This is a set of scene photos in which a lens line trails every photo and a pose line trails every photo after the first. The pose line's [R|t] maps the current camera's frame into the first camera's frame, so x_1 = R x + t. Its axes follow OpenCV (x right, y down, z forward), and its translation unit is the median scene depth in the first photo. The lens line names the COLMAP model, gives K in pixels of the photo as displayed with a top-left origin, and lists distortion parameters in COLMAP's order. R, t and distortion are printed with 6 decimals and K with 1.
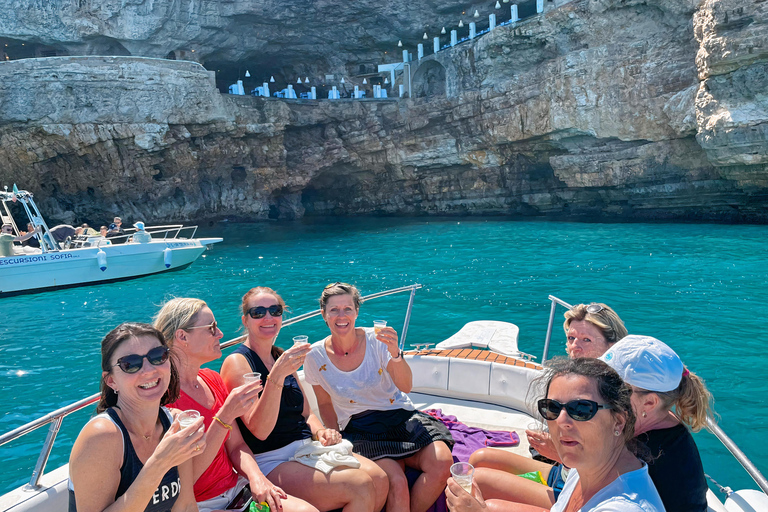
lens RADIAL K [[594.0, 0, 394.7], [0, 594.0, 298.8], [0, 0, 1]] dist [0.046967, -0.079482]
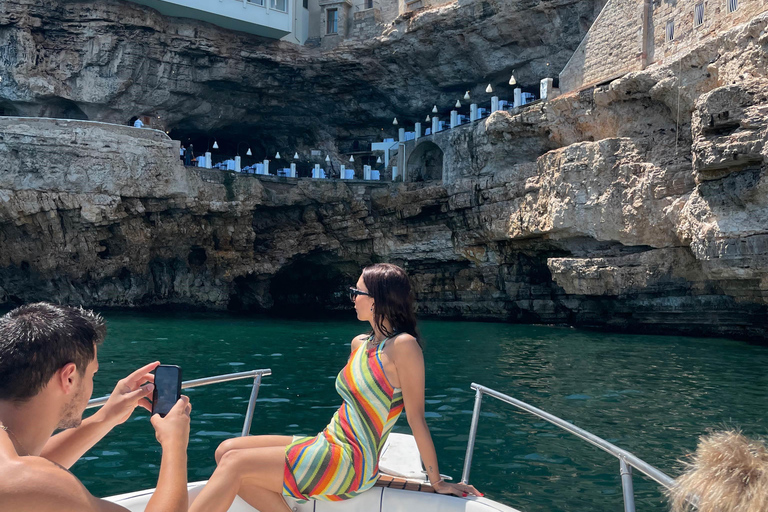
lens RADIAL K [[774.3, 0, 385.0], [0, 774.3, 337.2], [0, 0, 1]] dist [0.017723, -0.025730]
pose [[0.997244, 0.063487, -0.038389, 0.065371], [-0.067561, 0.990916, -0.116282, 0.019674], [0.030658, 0.118555, 0.992474, -0.096229]]
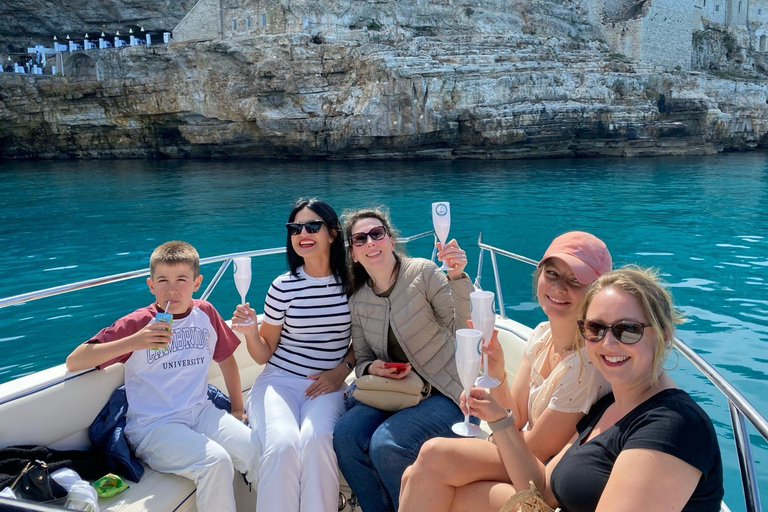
lens RADIAL K [[583.3, 0, 382.3], [0, 583.3, 222.8], [0, 0, 1]] dist [-0.001217, -0.003312]
pose [[0.776075, -0.059971, 0.627782, -0.315142], [0.090561, 0.995749, -0.016831, 0.109080], [-0.624104, 0.069915, 0.778207, -0.581799]]
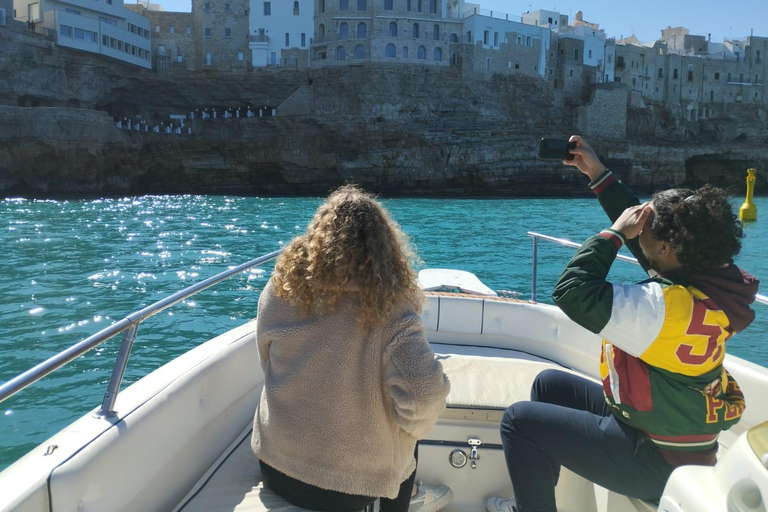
lens RADIAL K [[630.2, 0, 383.9], [0, 630.2, 233.5], [0, 0, 1]] dist [0.009557, 0.000618]
pose [[0.768672, -0.010613, 0.639555, -0.999908], [0.075691, 0.994347, -0.074471, 0.236183], [-0.635149, 0.105652, 0.765130, -1.175767]]
